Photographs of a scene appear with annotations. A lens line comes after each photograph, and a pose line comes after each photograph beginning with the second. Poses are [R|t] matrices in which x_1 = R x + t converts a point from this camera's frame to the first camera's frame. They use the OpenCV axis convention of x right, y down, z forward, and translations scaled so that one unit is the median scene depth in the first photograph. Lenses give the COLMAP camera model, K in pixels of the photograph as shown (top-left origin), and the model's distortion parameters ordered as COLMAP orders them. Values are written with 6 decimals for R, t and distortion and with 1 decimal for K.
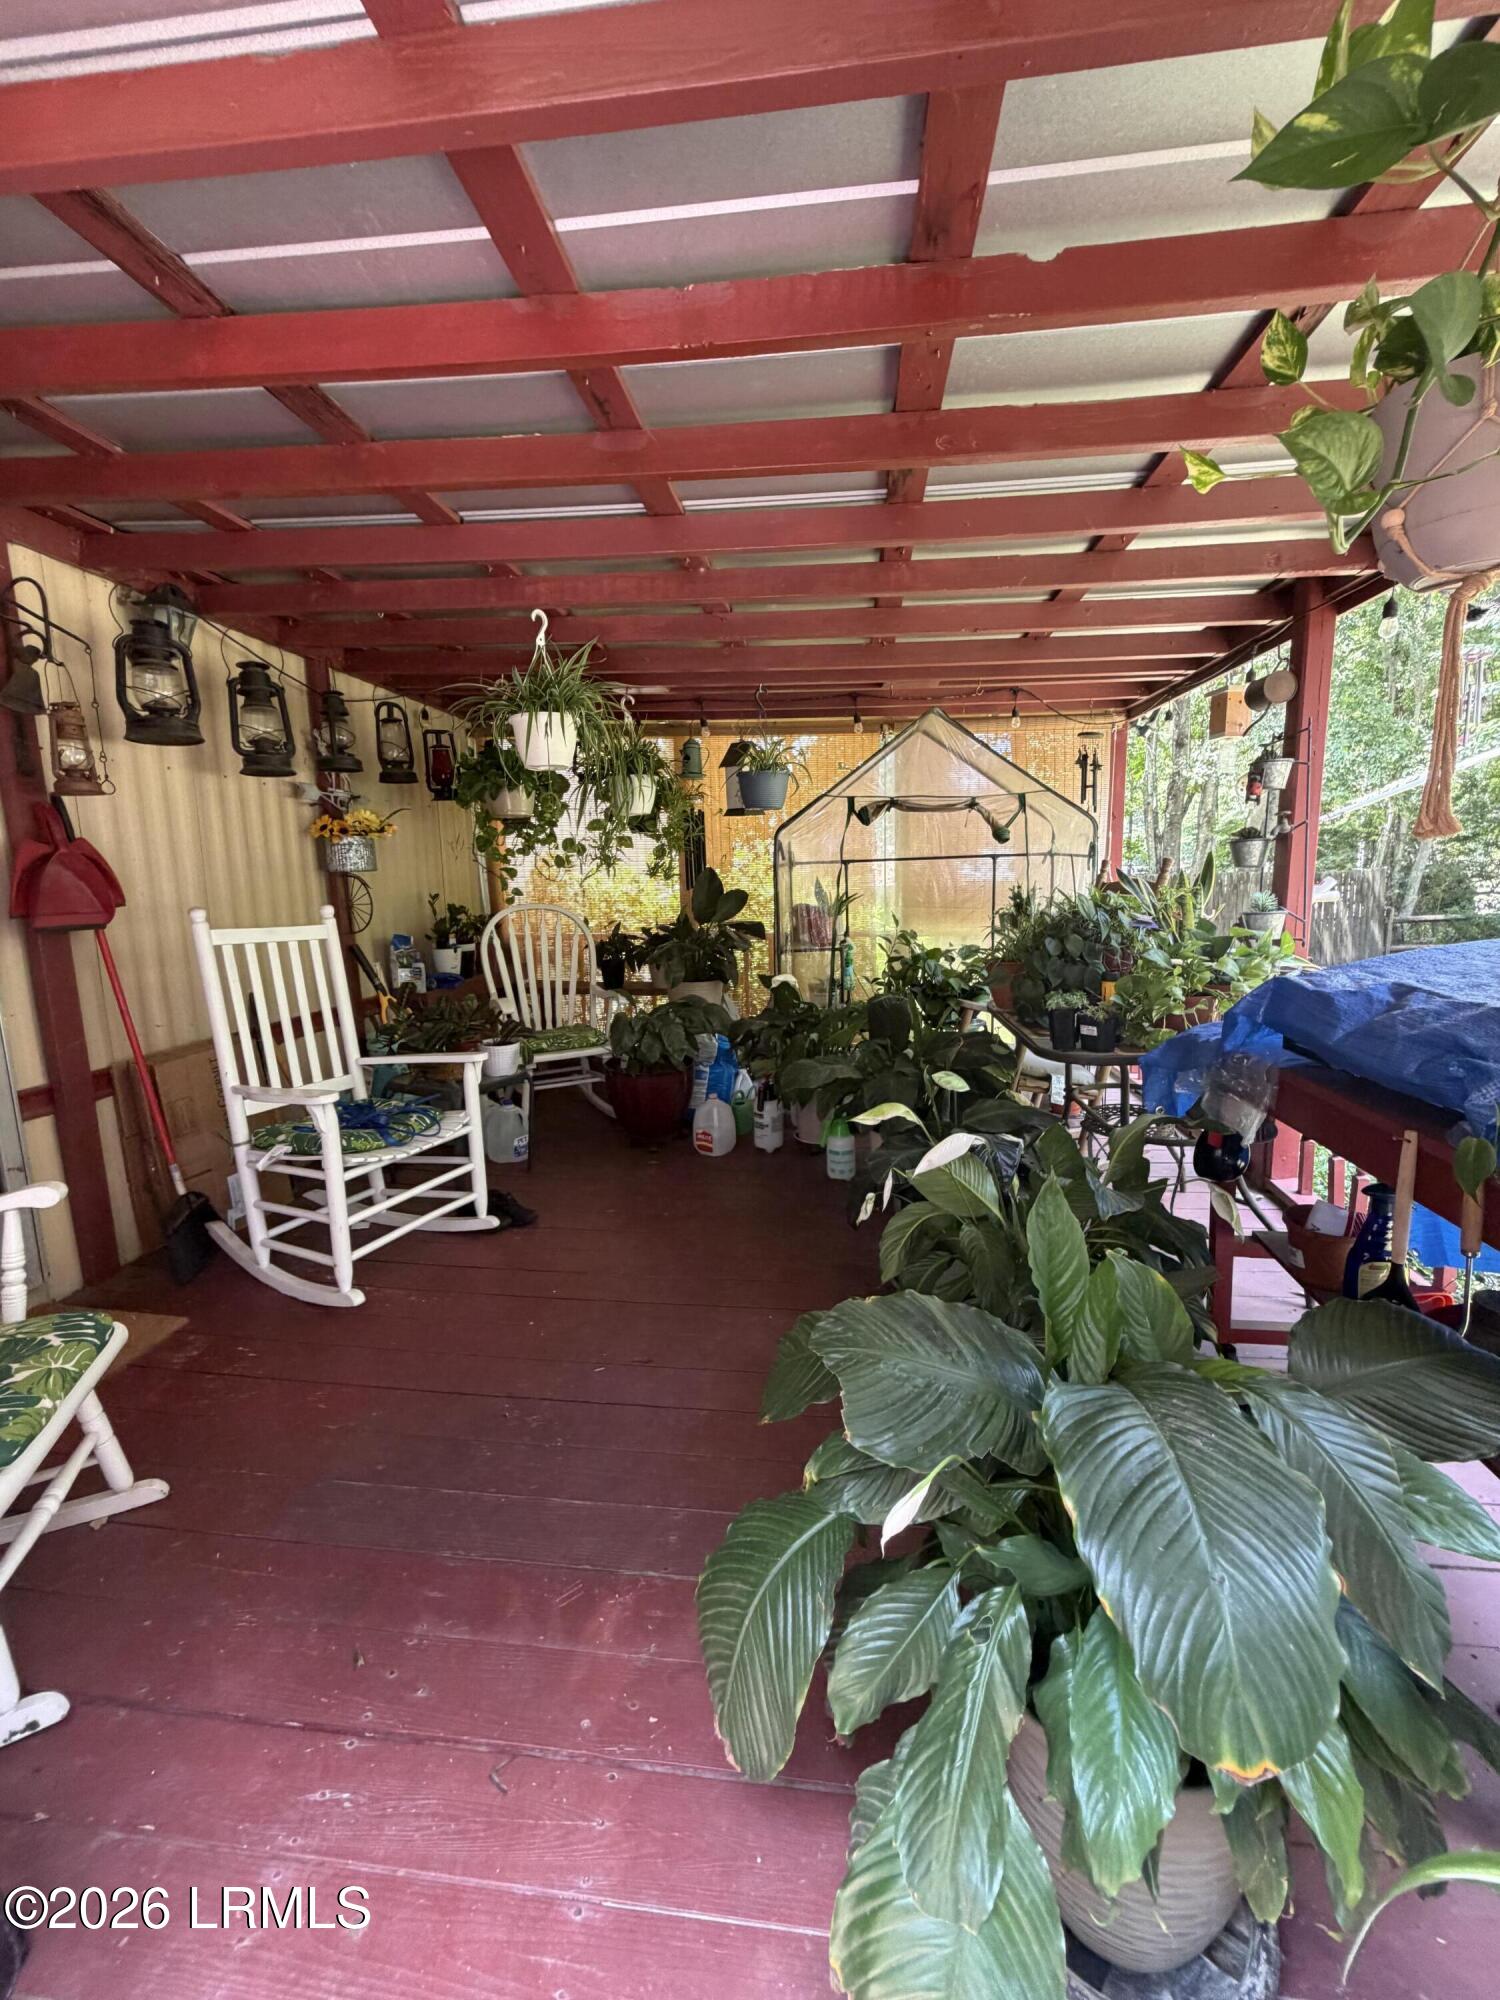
lens RADIAL K [[801.8, 0, 748.8], [0, 801.8, 998.5], [0, 0, 1]] dist [-0.001839, 0.000976]
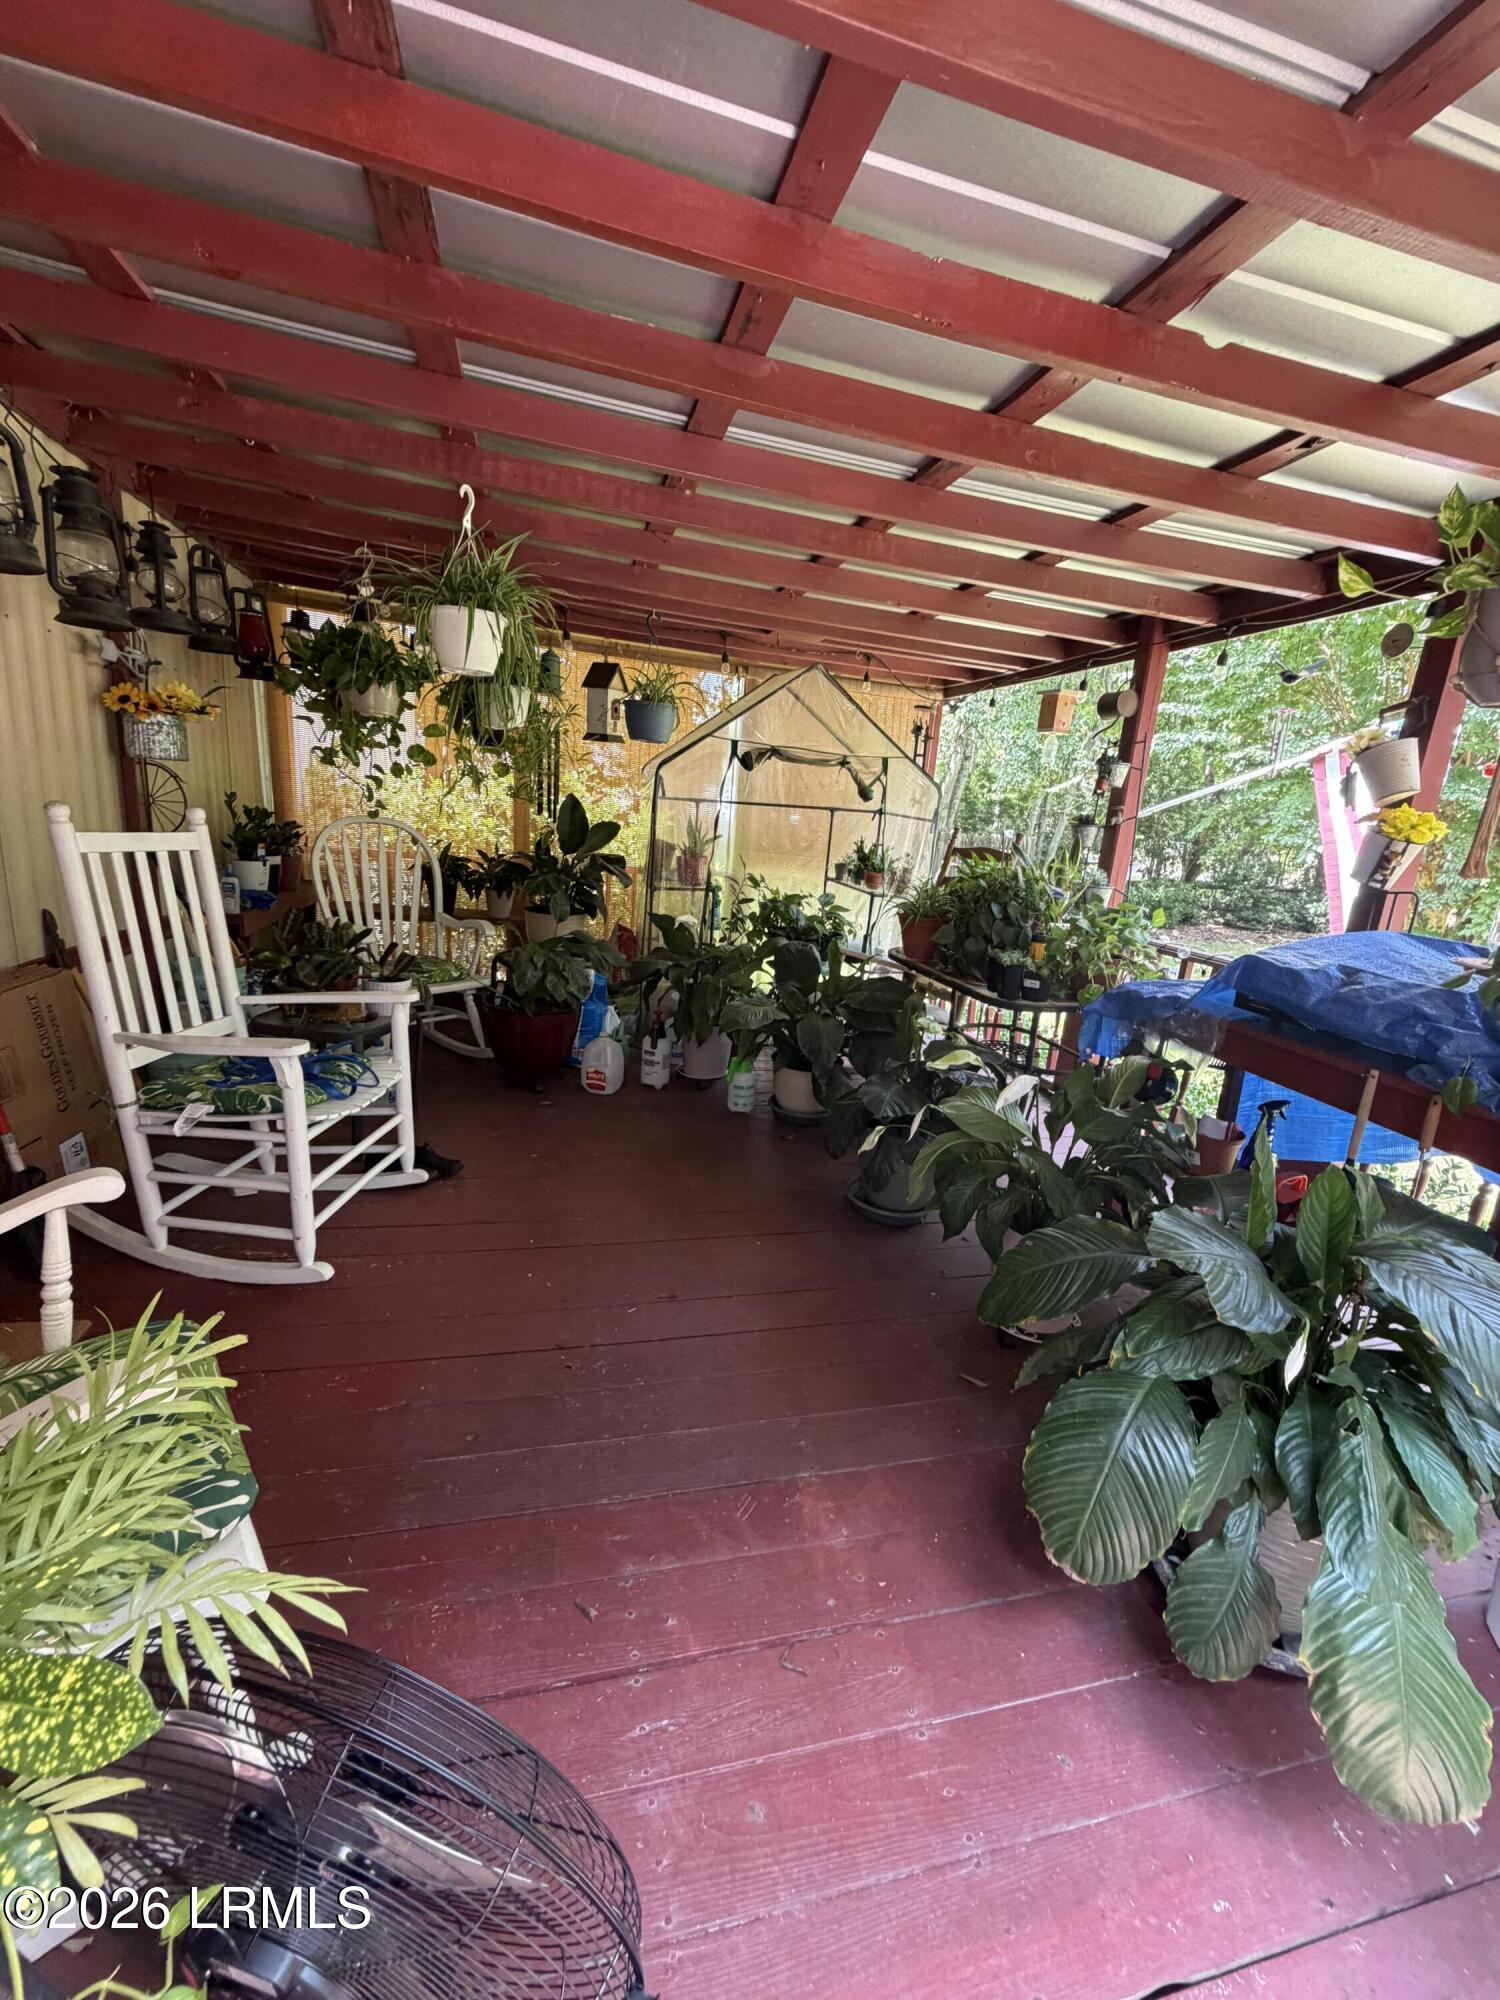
lens RADIAL K [[801.8, 0, 749.6], [0, 801.8, 998.3], [0, 0, 1]] dist [-0.001839, 0.000976]
pose [[0.929142, 0.007224, 0.369652, -0.300055], [-0.041216, 0.995601, 0.084142, -0.015872], [-0.367418, -0.093416, 0.925353, 0.028964]]
